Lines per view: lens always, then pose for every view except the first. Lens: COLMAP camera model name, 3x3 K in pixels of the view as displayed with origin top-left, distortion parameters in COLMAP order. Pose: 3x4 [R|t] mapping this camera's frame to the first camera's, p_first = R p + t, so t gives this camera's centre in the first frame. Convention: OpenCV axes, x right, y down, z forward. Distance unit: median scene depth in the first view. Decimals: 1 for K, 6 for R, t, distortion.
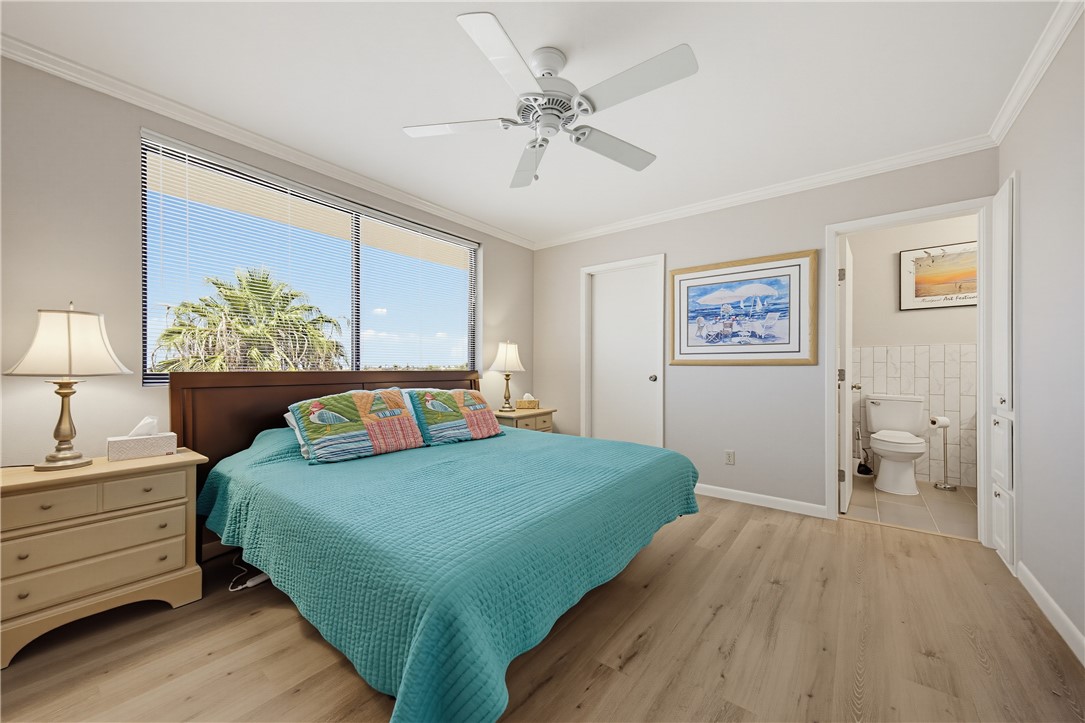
lens RADIAL K [[398.1, 0, 547.3], [0, 398.1, 365.6], [0, 0, 1]] dist [-0.001020, -0.000057]
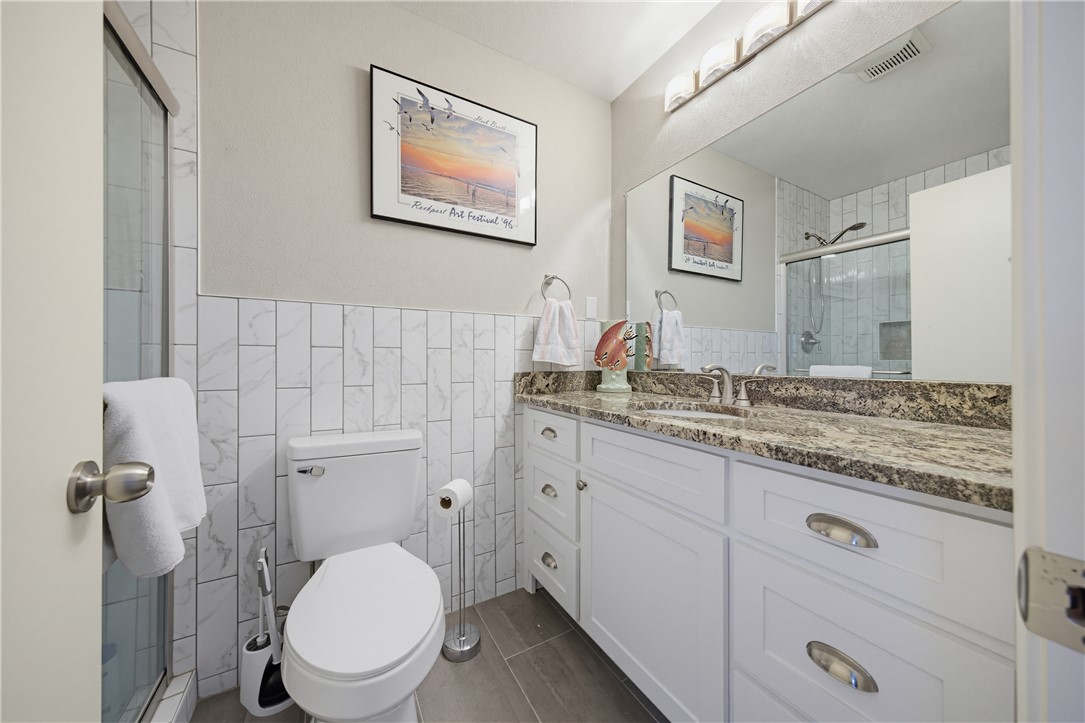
lens RADIAL K [[376.0, 0, 547.2], [0, 376.0, 361.2], [0, 0, 1]] dist [0.002215, 0.000048]
pose [[0.382187, -0.004066, 0.924076, 0.621255], [0.003672, 0.999989, 0.002881, 0.004316], [-0.924078, 0.002292, 0.382198, 0.711800]]
